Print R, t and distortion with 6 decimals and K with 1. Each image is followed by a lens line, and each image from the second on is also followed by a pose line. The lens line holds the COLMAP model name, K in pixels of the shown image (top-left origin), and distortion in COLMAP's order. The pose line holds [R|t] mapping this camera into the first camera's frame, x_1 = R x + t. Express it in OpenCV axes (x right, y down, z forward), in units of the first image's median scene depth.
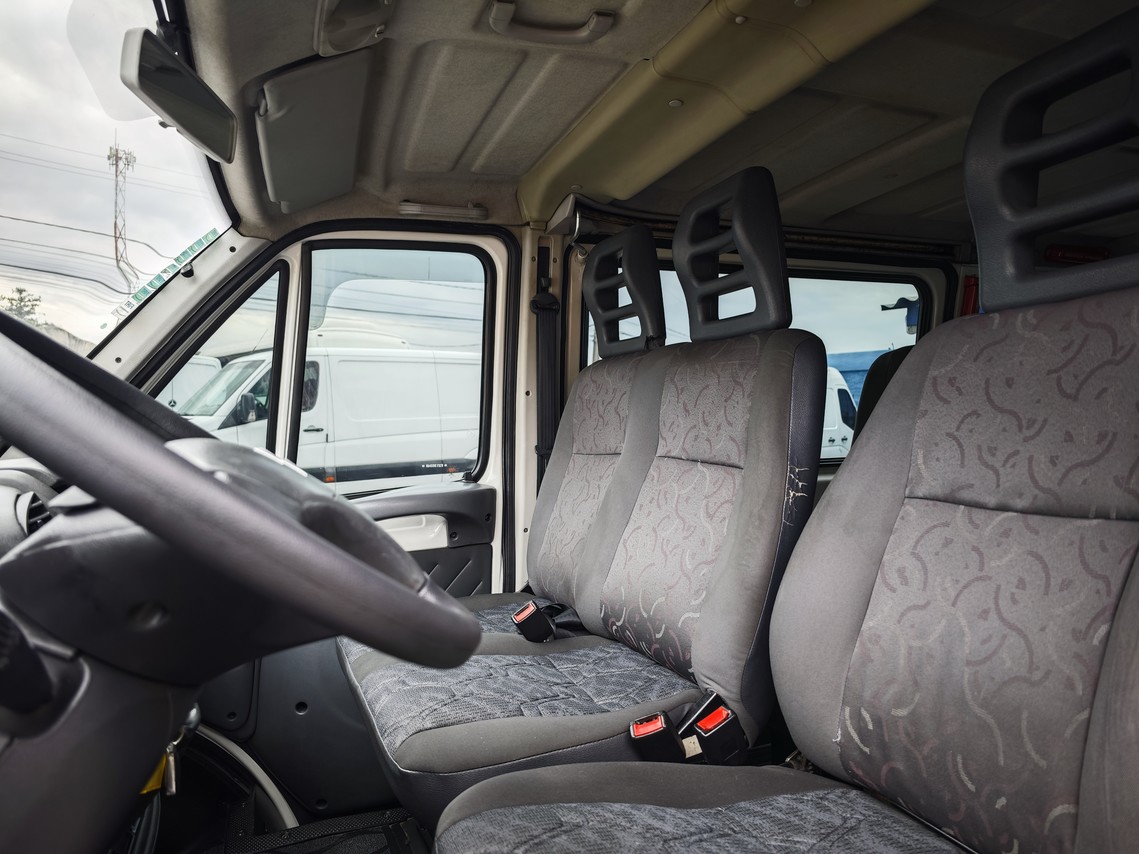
lens RADIAL K [[743.5, 0, 569.5], [0, 743.5, 427.0], [0, 0, 1]] dist [0.001051, -0.001819]
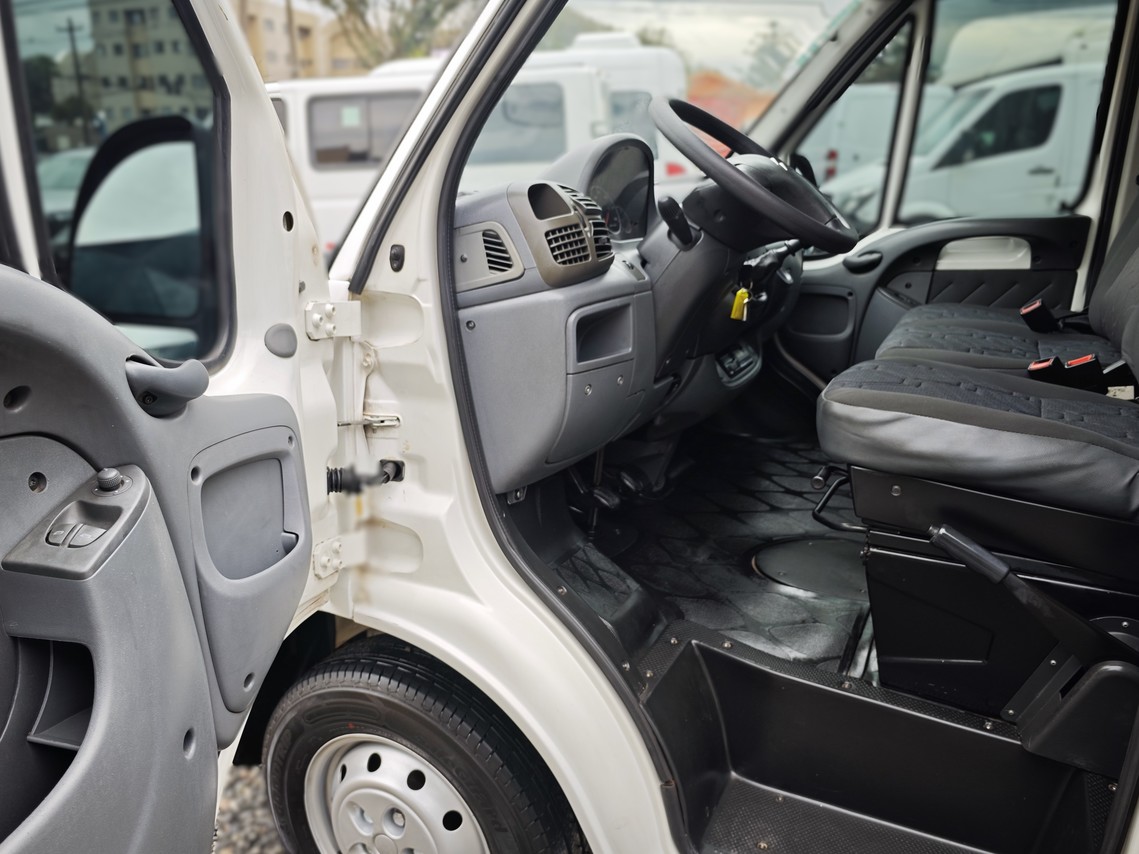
lens RADIAL K [[758.3, 0, 569.5], [0, 758.3, 427.0], [0, 0, 1]] dist [0.054614, 0.000701]
pose [[0.645095, 0.241568, -0.724912, 0.428959], [-0.001246, 0.949042, 0.315148, 0.026948], [0.764101, -0.202398, 0.612523, -0.439750]]
